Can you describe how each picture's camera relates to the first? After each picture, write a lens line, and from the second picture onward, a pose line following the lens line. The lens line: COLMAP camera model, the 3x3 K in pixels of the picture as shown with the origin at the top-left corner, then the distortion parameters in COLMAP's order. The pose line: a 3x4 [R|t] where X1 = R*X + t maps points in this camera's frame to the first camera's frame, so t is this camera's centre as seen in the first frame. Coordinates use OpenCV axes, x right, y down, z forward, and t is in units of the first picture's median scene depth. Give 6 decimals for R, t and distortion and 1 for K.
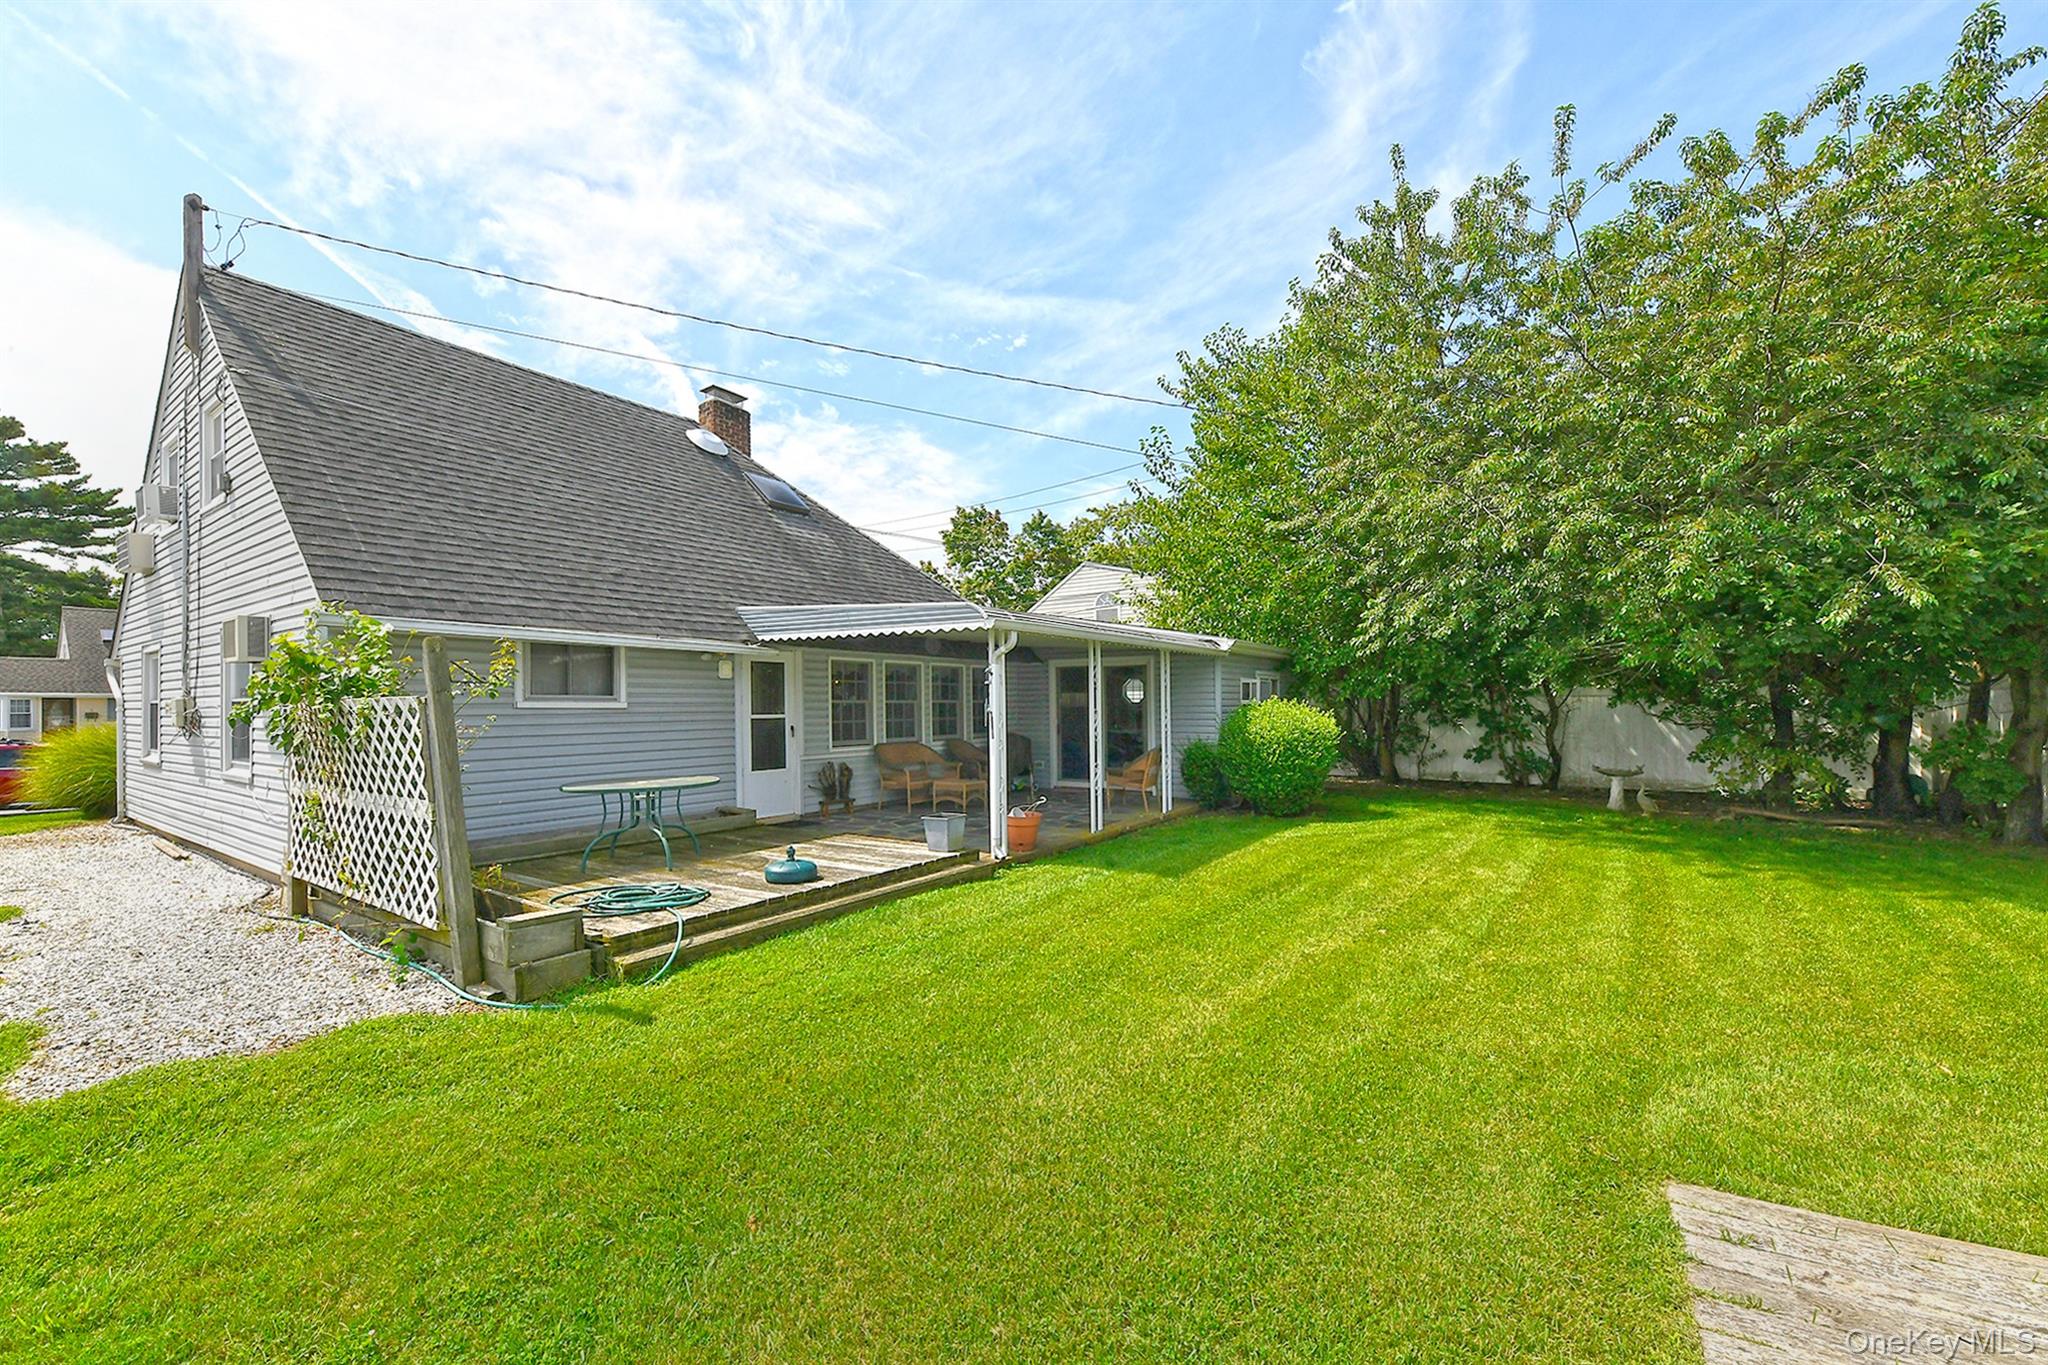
lens RADIAL K [[822.6, 0, 1026.3], [0, 822.6, 697.1], [0, 0, 1]] dist [-0.007221, -0.000191]
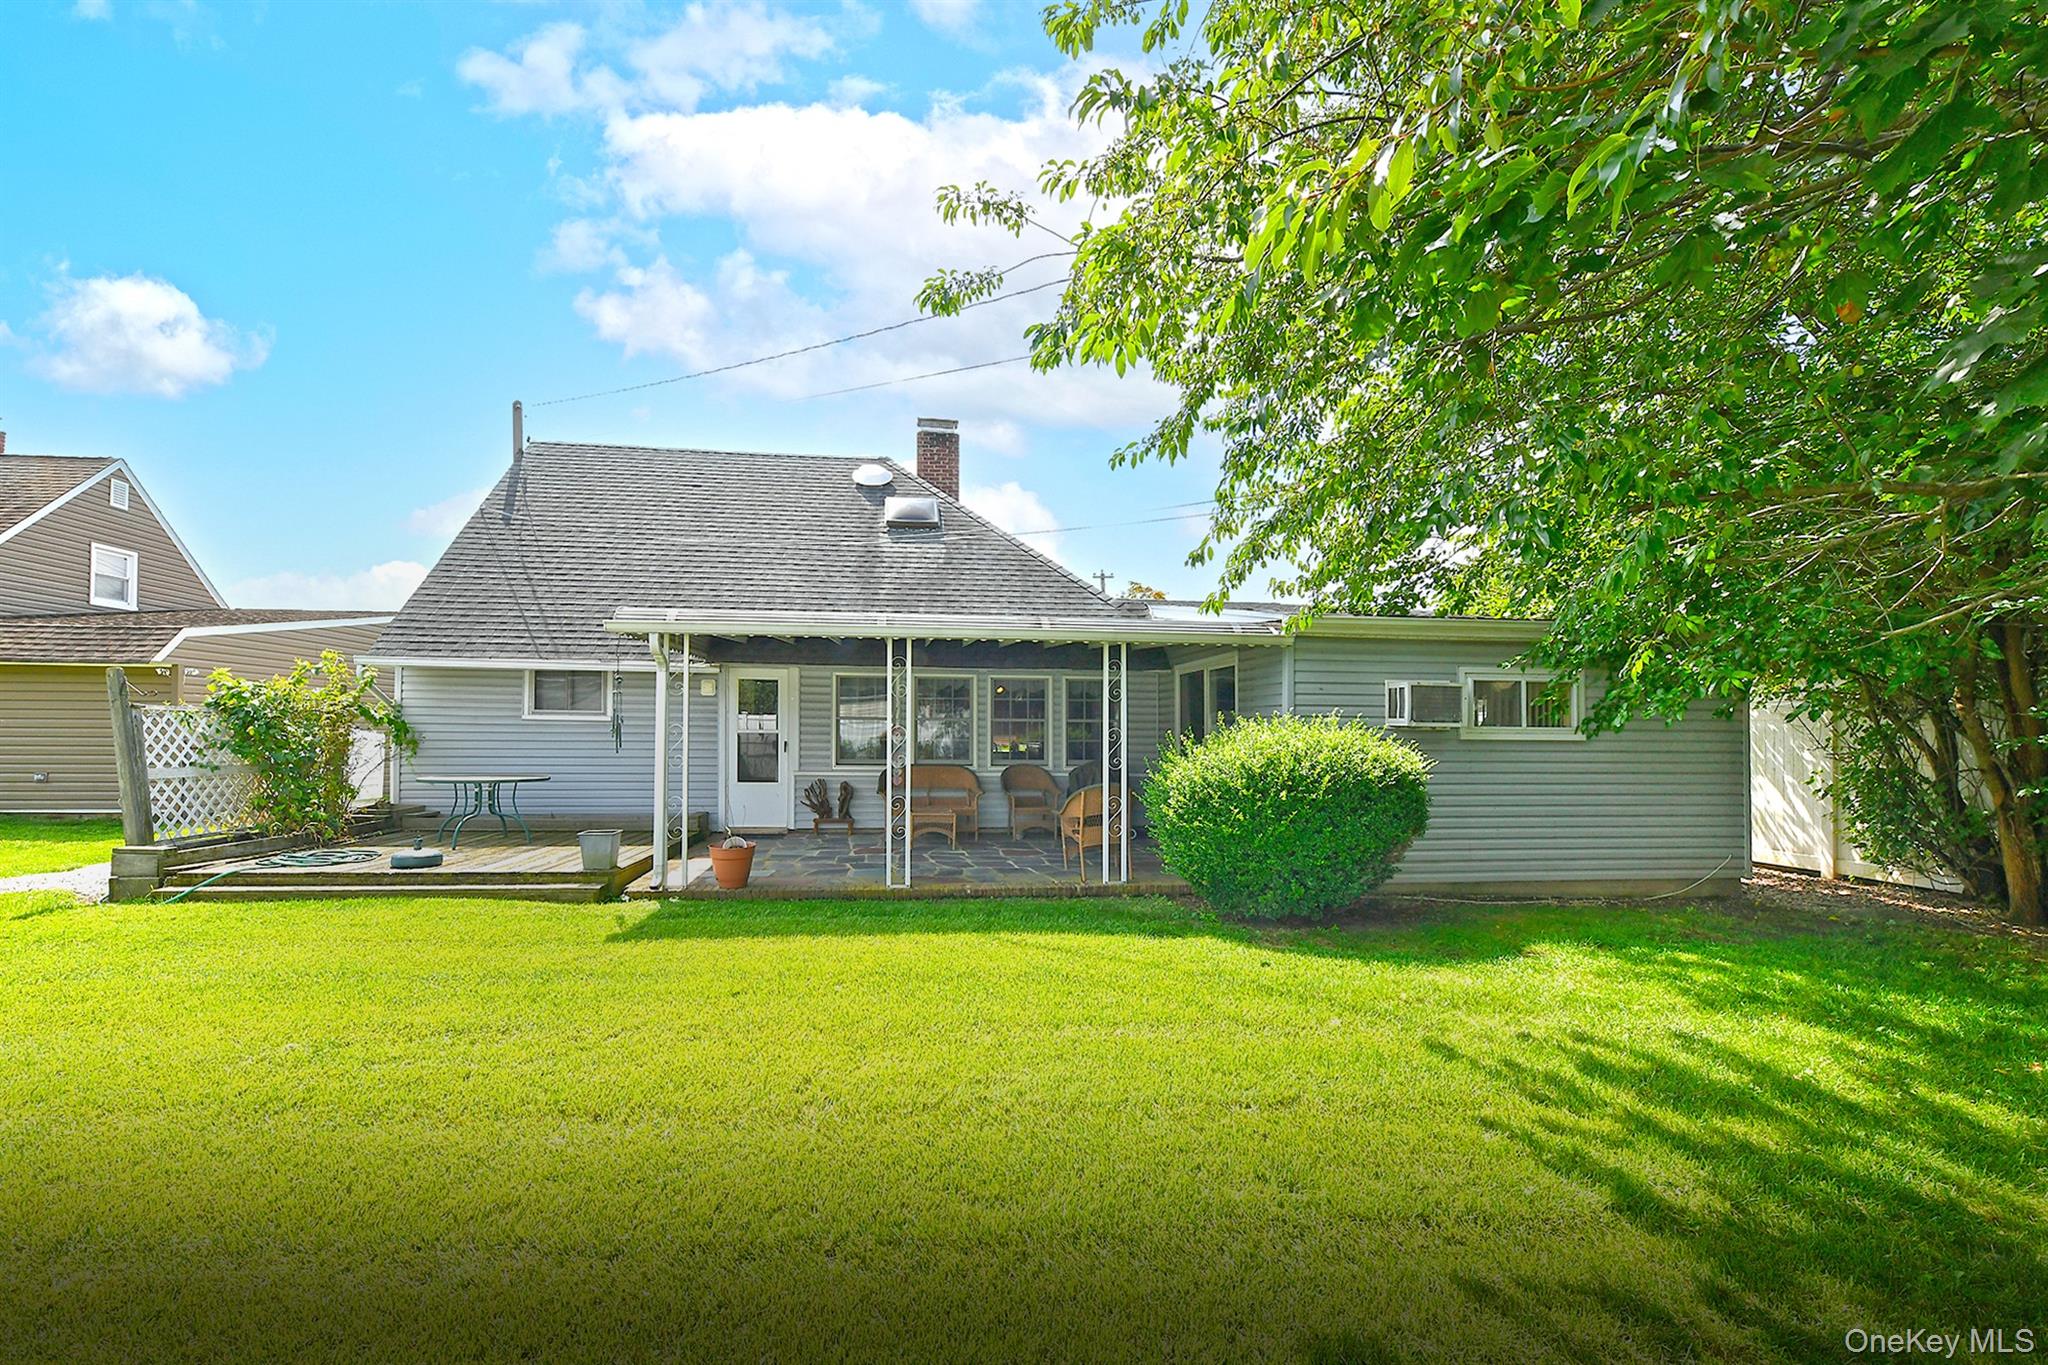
lens RADIAL K [[822.6, 0, 1026.3], [0, 822.6, 697.1], [0, 0, 1]] dist [-0.007221, -0.000191]
pose [[0.675773, -0.022132, -0.736777, 0.675832], [-0.007054, 0.999309, -0.036488, 0.015391], [0.737076, 0.029855, 0.675150, 0.533679]]
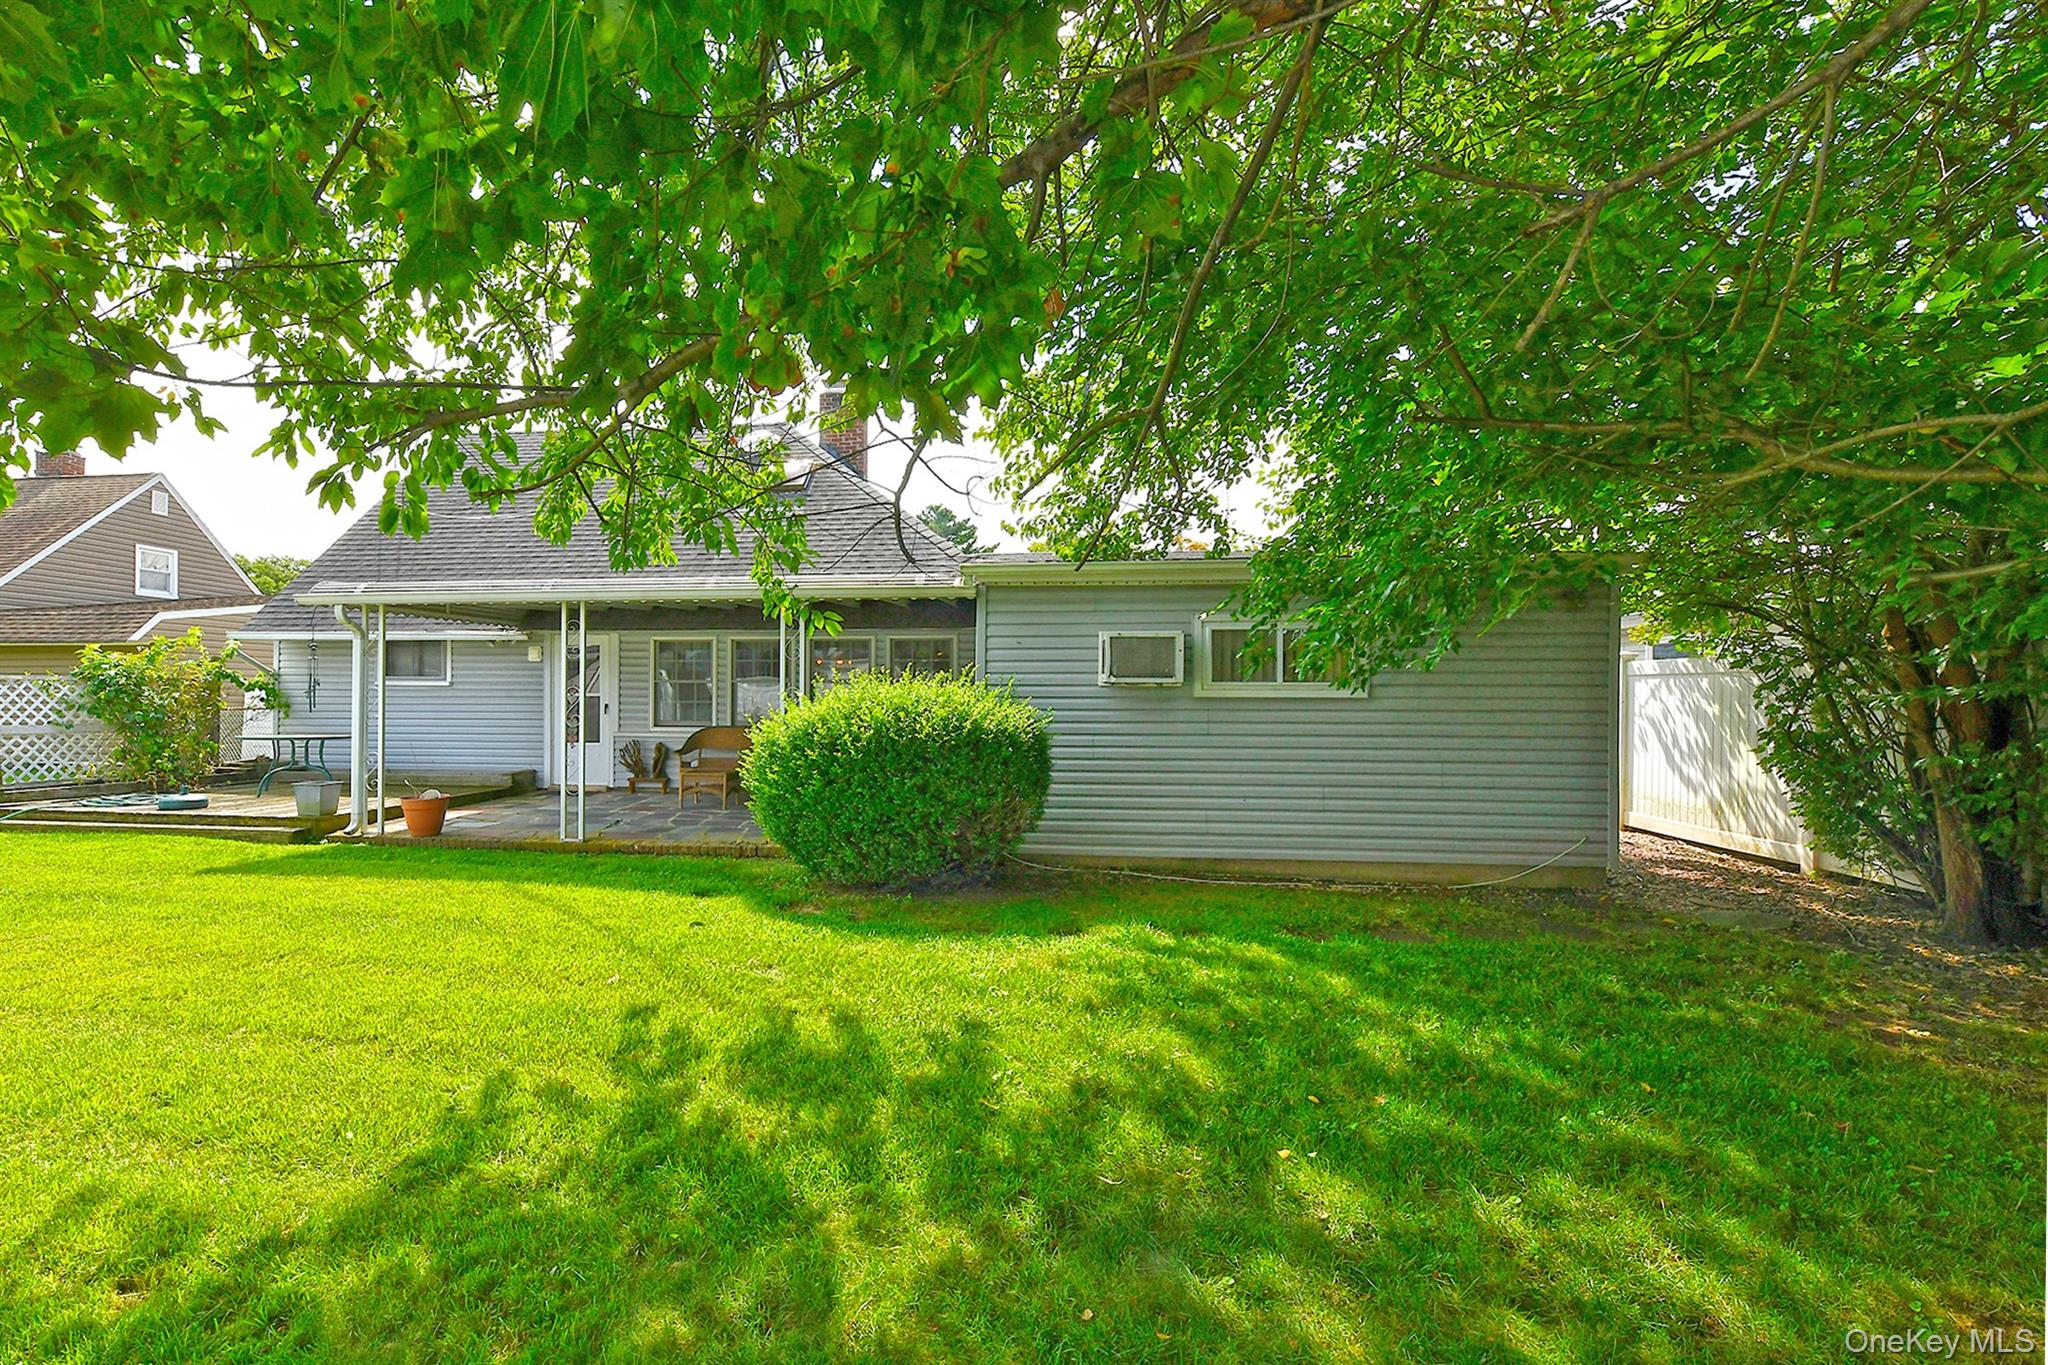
lens RADIAL K [[859.0, 0, 998.8], [0, 859.0, 677.1], [0, 0, 1]] dist [-0.008144, -0.000078]
pose [[0.493642, -0.015286, -0.869531, 0.948428], [0.000724, 0.999852, -0.017167, 0.020304], [0.869665, 0.007845, 0.493580, 0.900594]]
